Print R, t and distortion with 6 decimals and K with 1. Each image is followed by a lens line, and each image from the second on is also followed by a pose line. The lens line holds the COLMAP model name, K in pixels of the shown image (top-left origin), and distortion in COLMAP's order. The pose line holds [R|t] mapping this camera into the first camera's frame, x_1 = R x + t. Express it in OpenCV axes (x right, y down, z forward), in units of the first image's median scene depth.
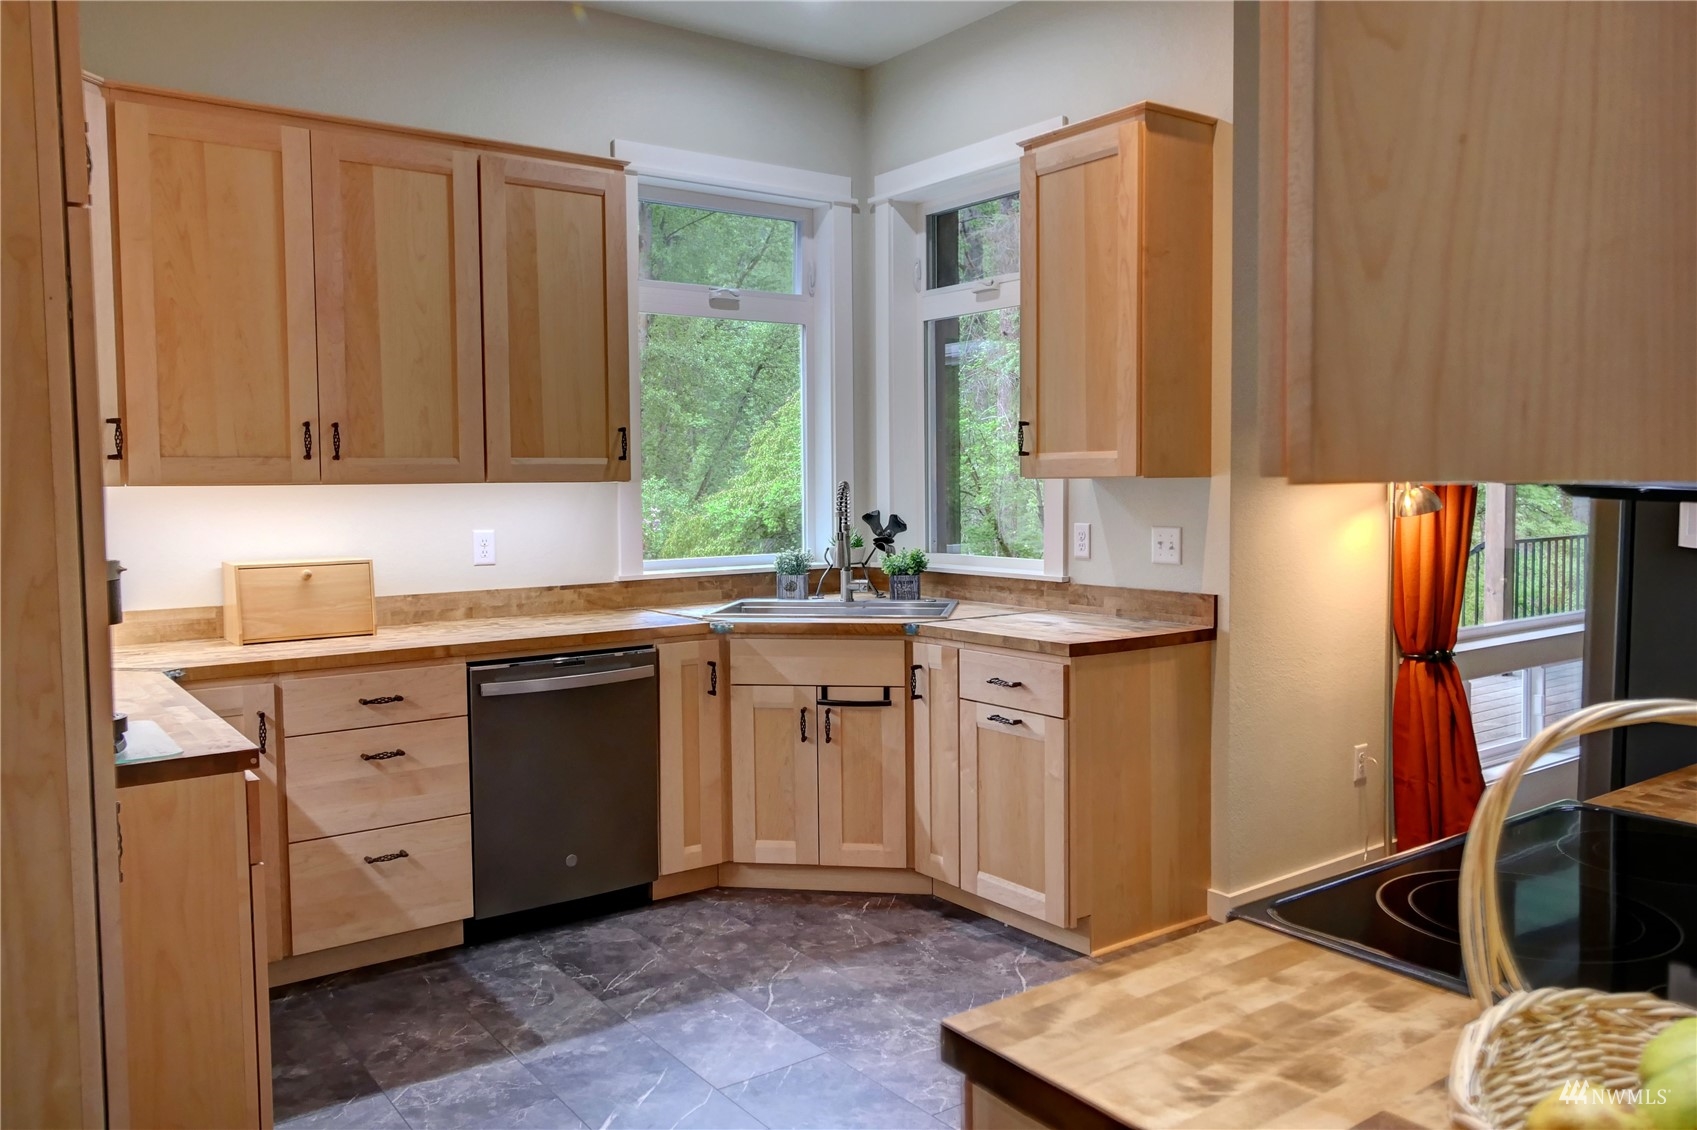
lens RADIAL K [[1312.9, 0, 846.3], [0, 1312.9, 570.6], [0, 0, 1]] dist [0.011054, -0.001996]
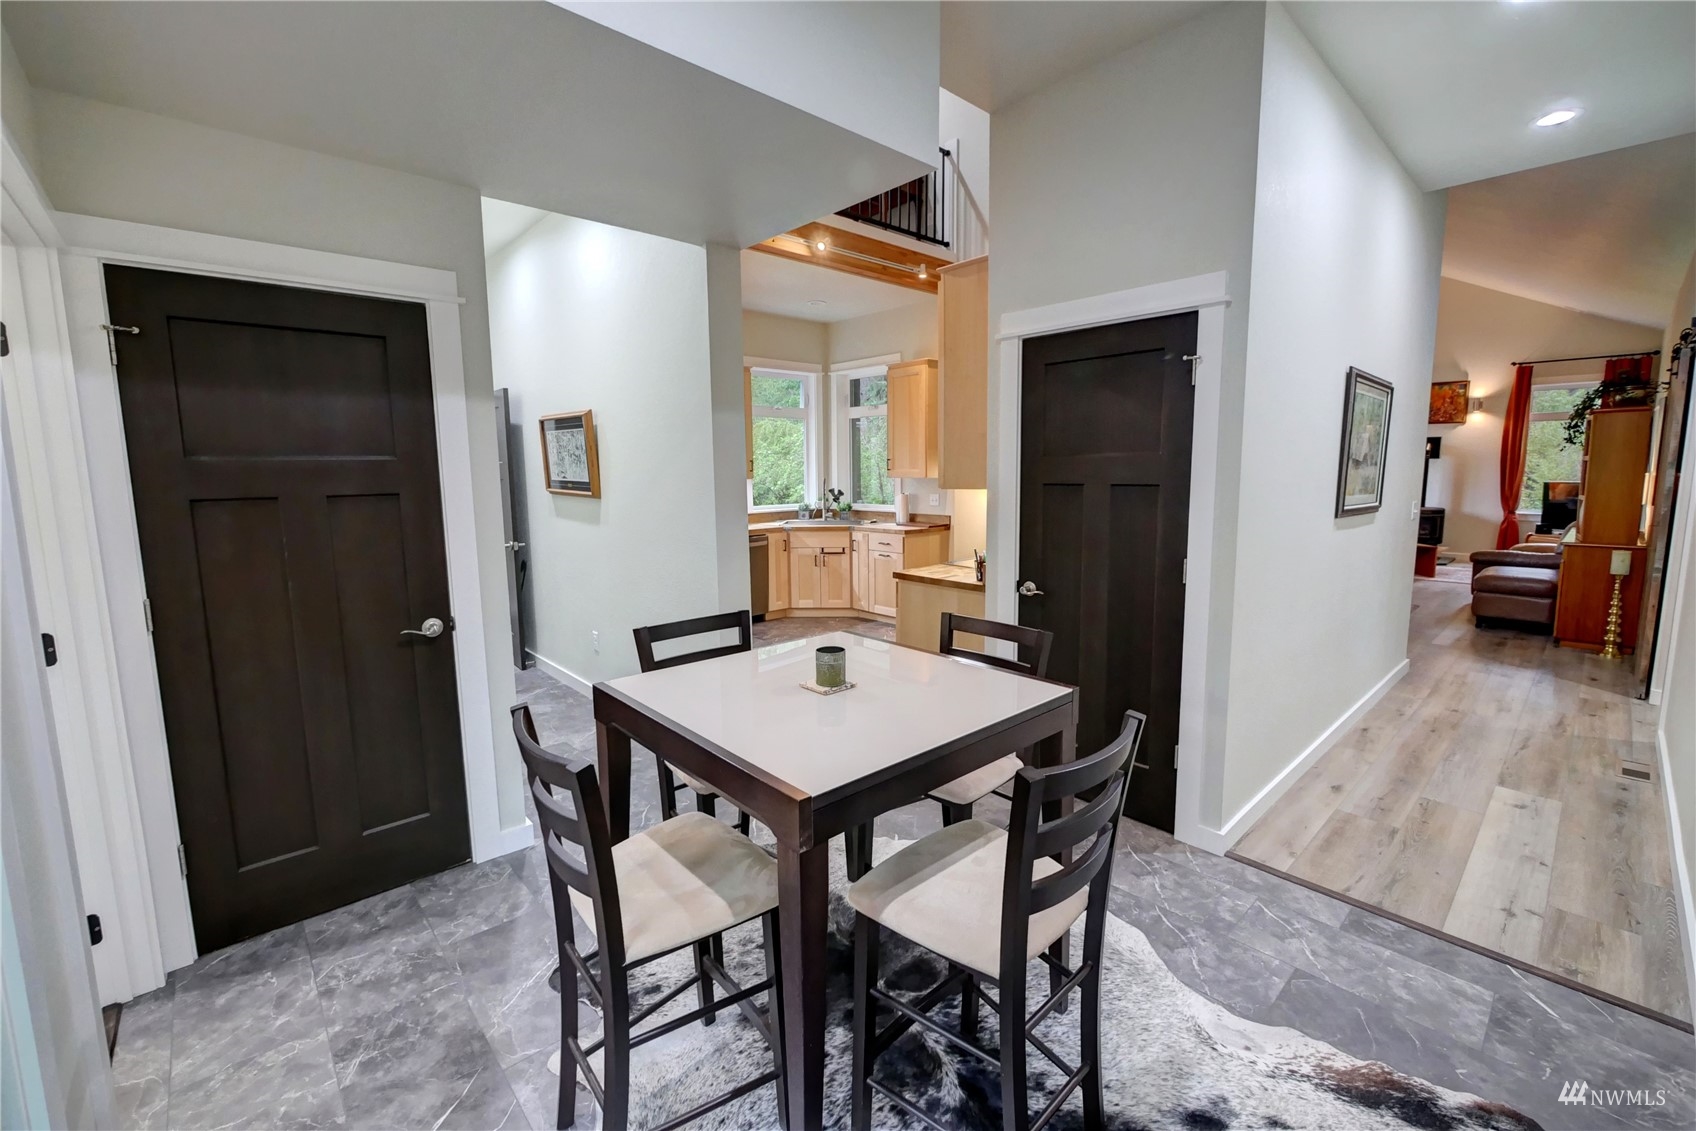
lens RADIAL K [[702.8, 0, 843.1], [0, 702.8, 552.8], [0, 0, 1]] dist [-0.001219, 0.000091]
pose [[0.994025, -0.014233, 0.108217, -0.126106], [0.008869, 0.998715, 0.049892, 0.017948], [-0.108788, -0.048634, 0.992875, -0.523909]]
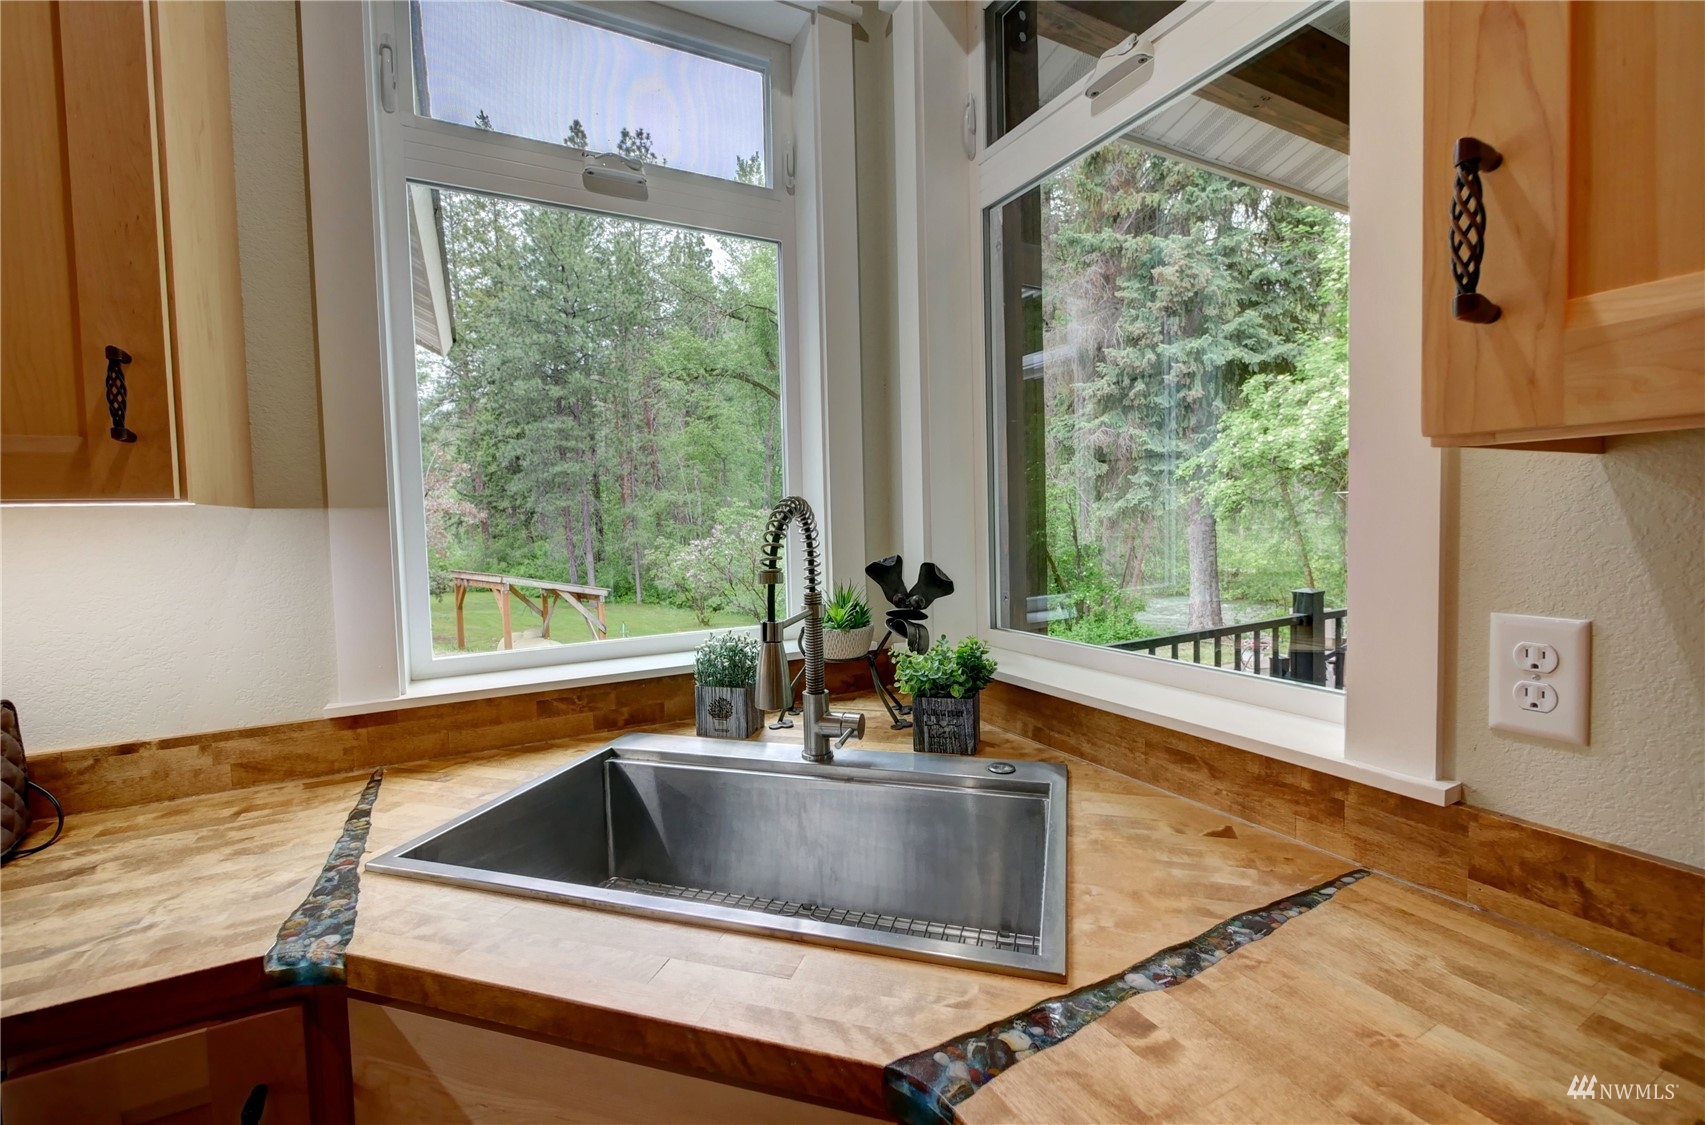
lens RADIAL K [[702.5, 0, 851.6], [0, 702.5, 551.5], [0, 0, 1]] dist [-0.002222, 0.000149]
pose [[0.989628, -0.009862, -0.143317, 0.048570], [0.006613, 0.999711, -0.023129, -0.043409], [0.143504, 0.021942, 0.989406, 0.754543]]
